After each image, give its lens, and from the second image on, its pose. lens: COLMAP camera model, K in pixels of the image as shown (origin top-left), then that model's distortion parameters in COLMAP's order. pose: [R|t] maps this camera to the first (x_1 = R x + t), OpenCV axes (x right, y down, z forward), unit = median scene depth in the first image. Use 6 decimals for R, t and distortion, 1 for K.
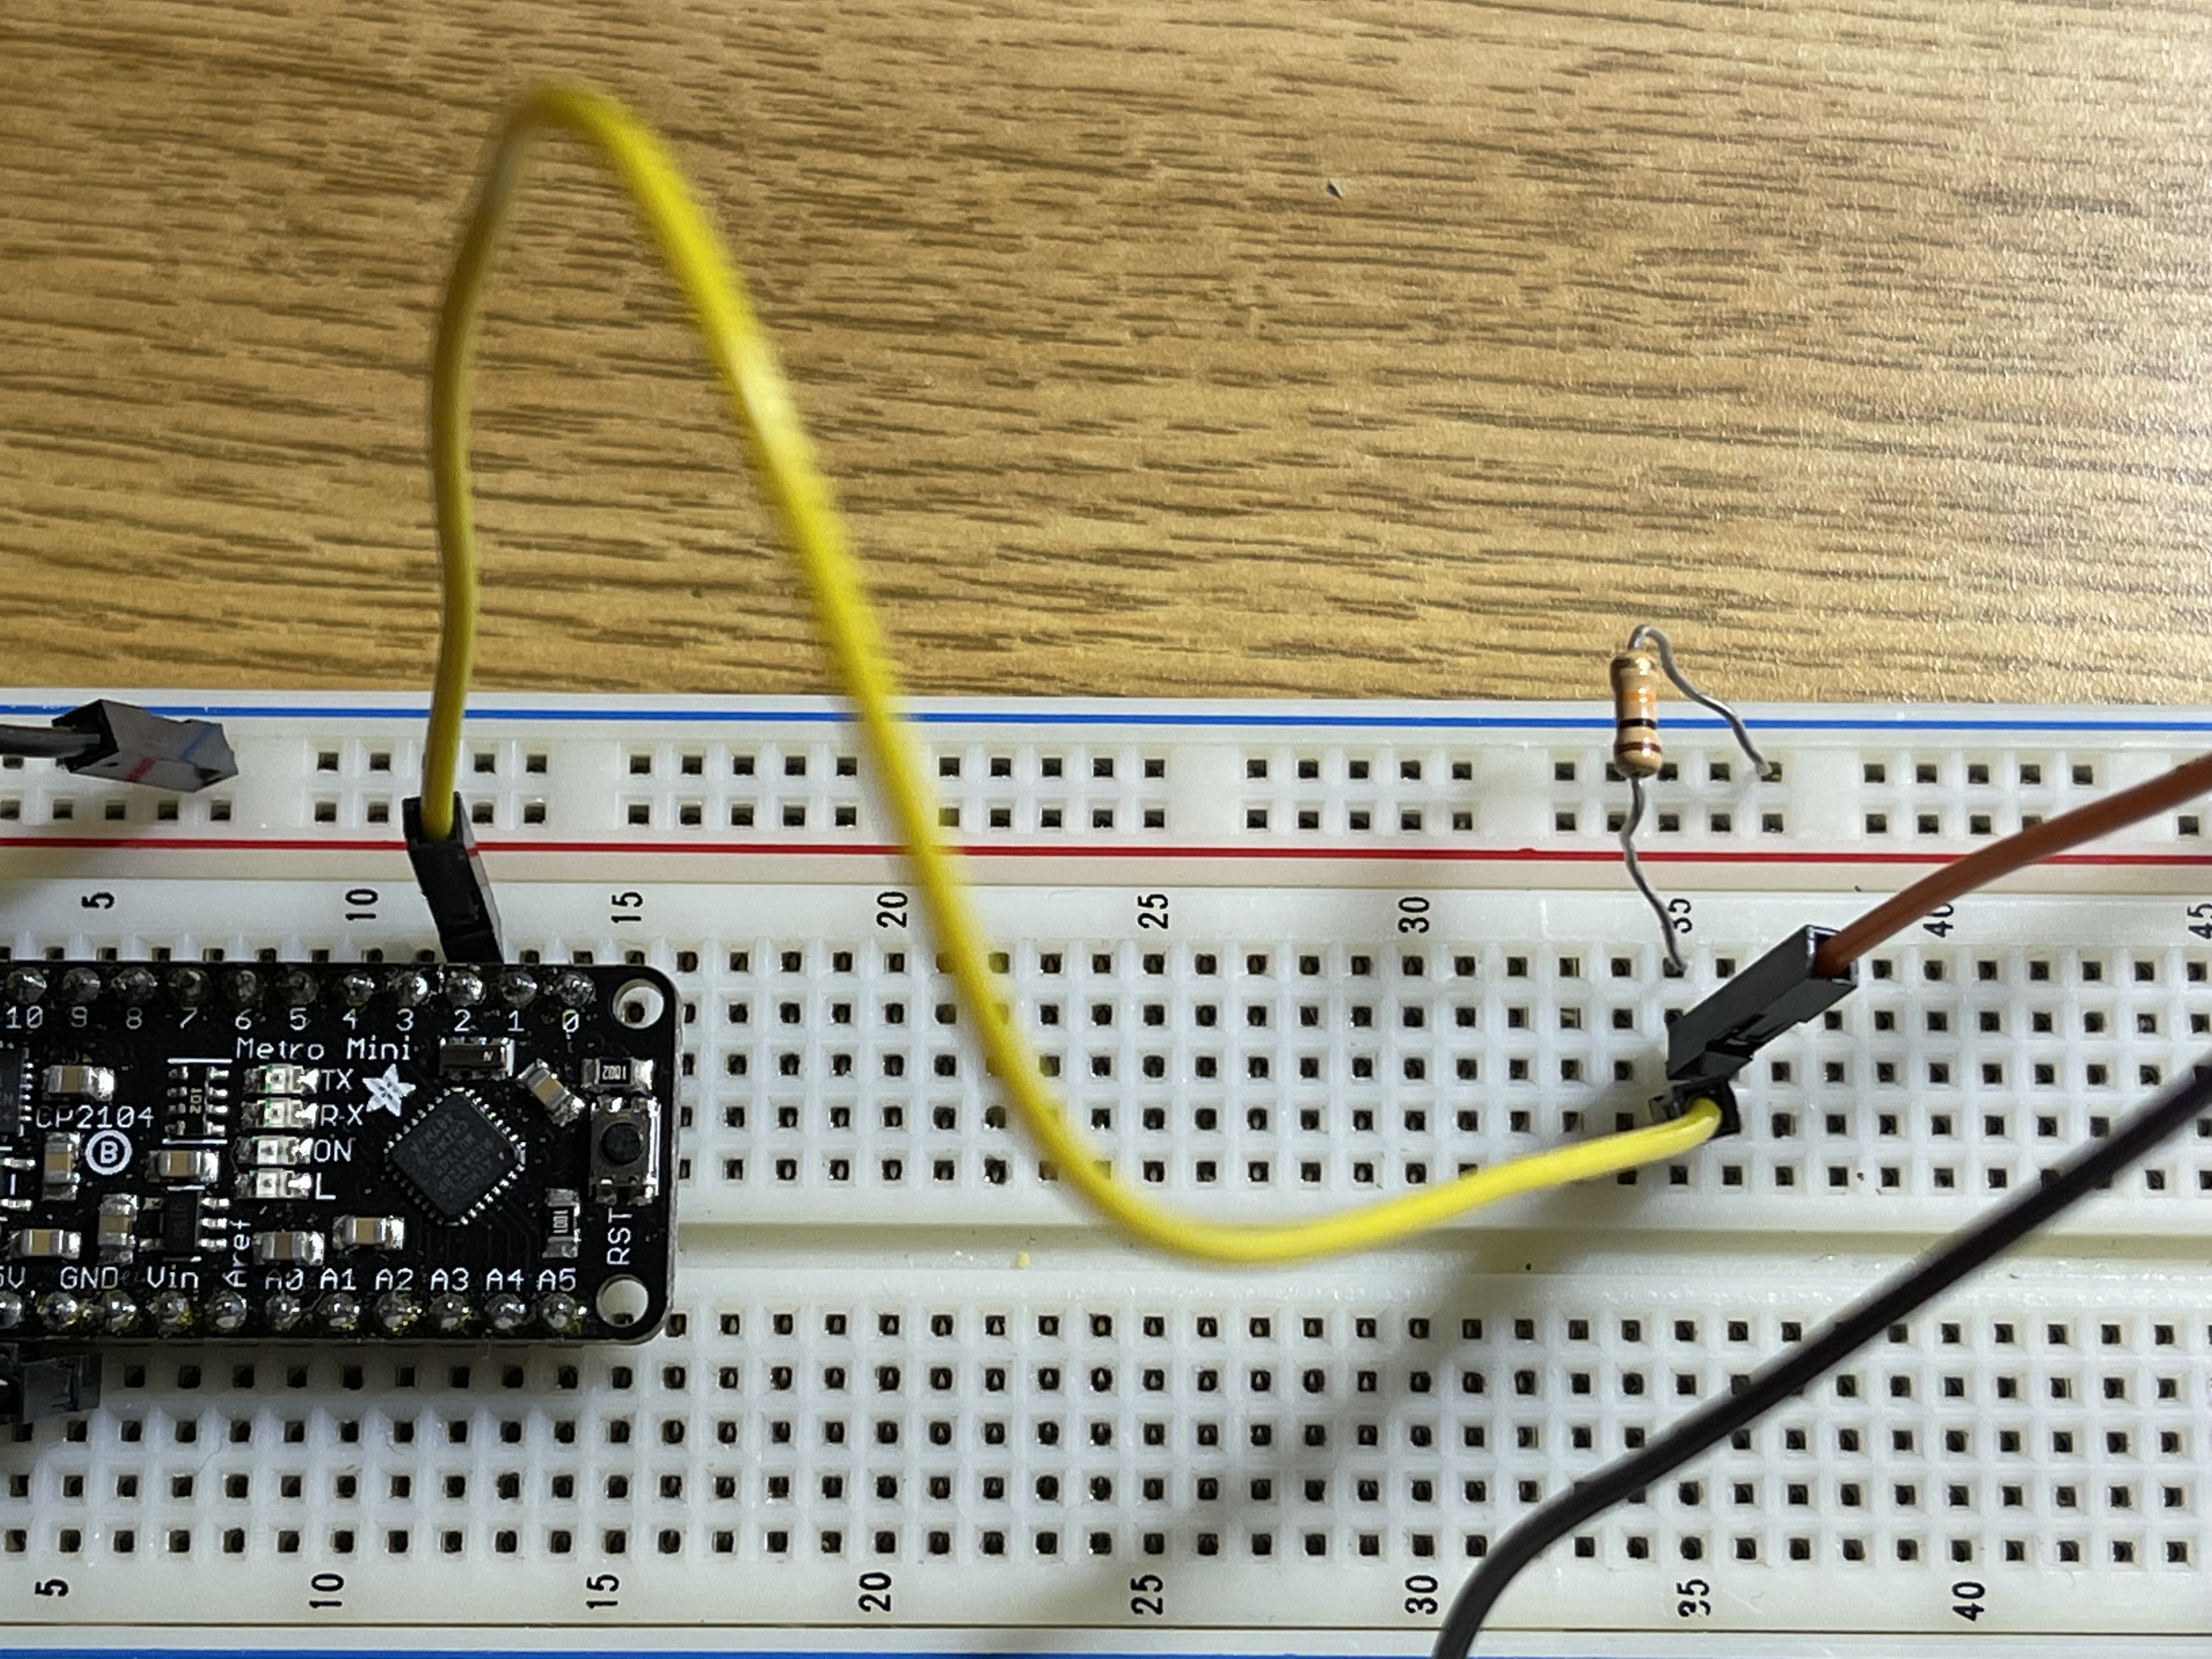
lens RADIAL K [[4241.1, 0, 1135.0], [0, 4241.1, 777.8], [0, 0, 1]] dist [0.213209, -1.055190]
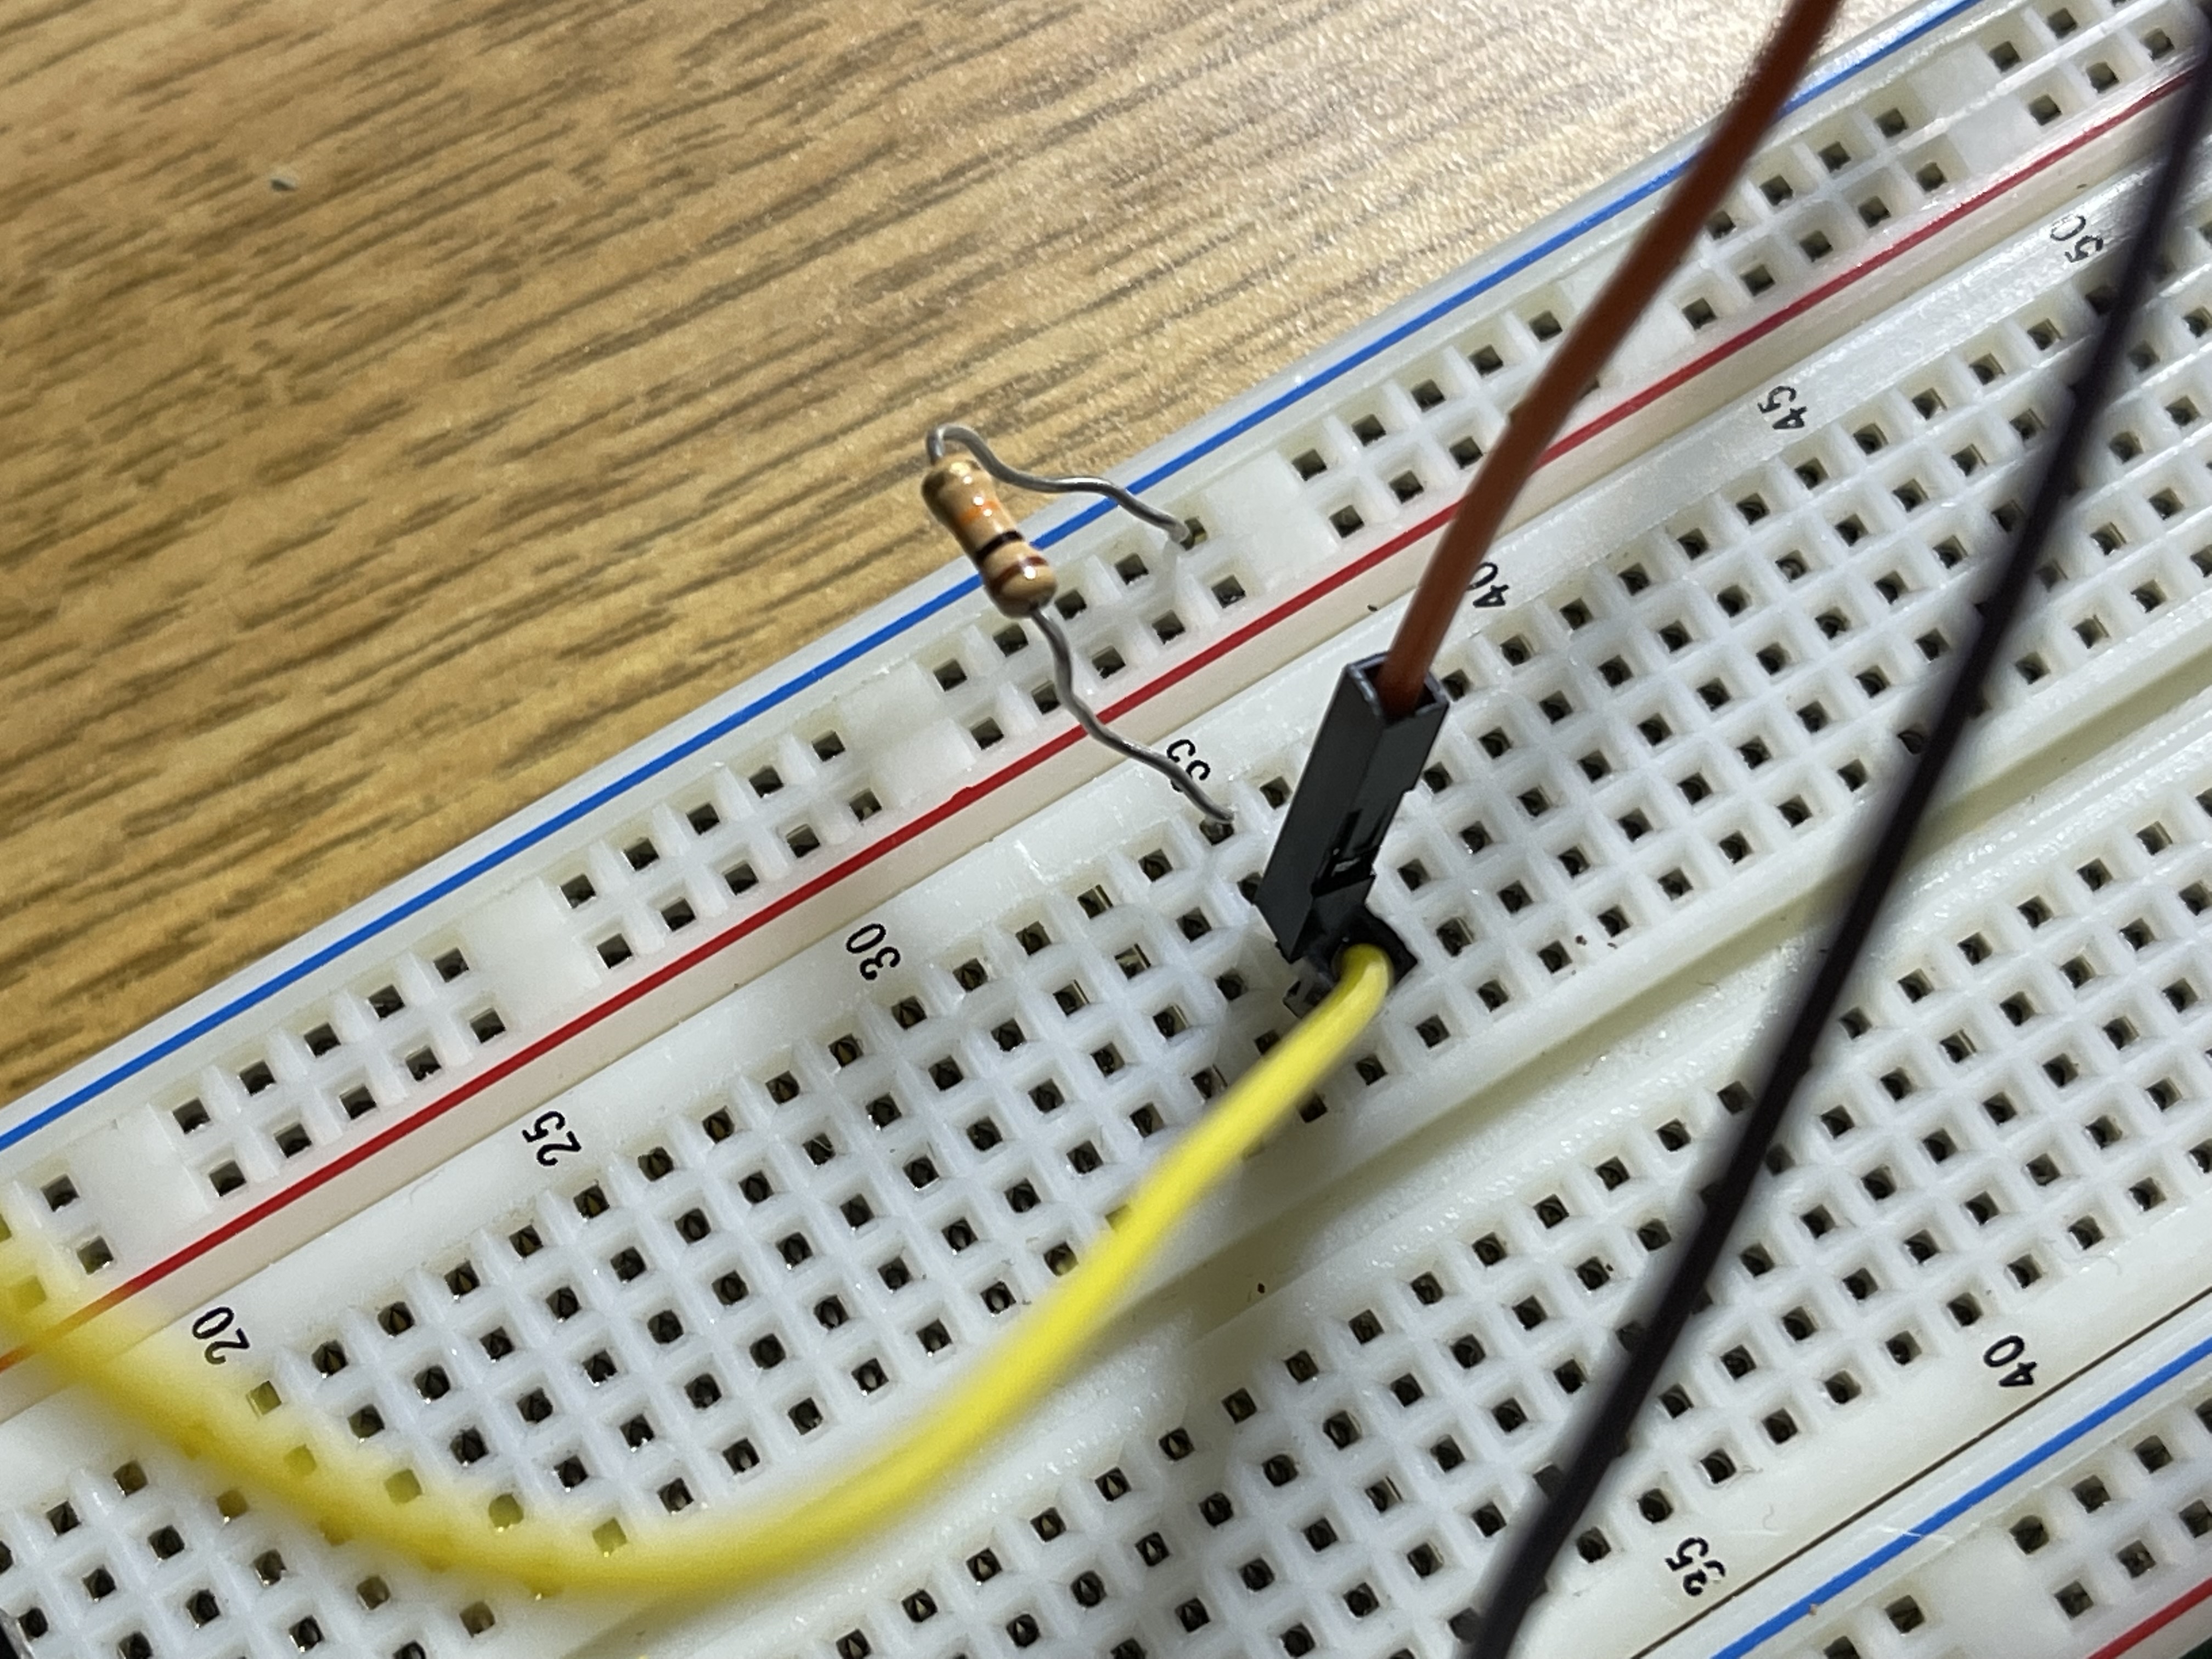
lens RADIAL K [[4241.1, 0, 1135.0], [0, 4241.1, 777.8], [0, 0, 1]] dist [0.213209, -1.055190]
pose [[0.848563, -0.510675, 0.138387, 0.019149], [0.515801, 0.856707, -0.001381, 0.031035], [-0.117852, 0.072552, 0.990377, 0.285211]]
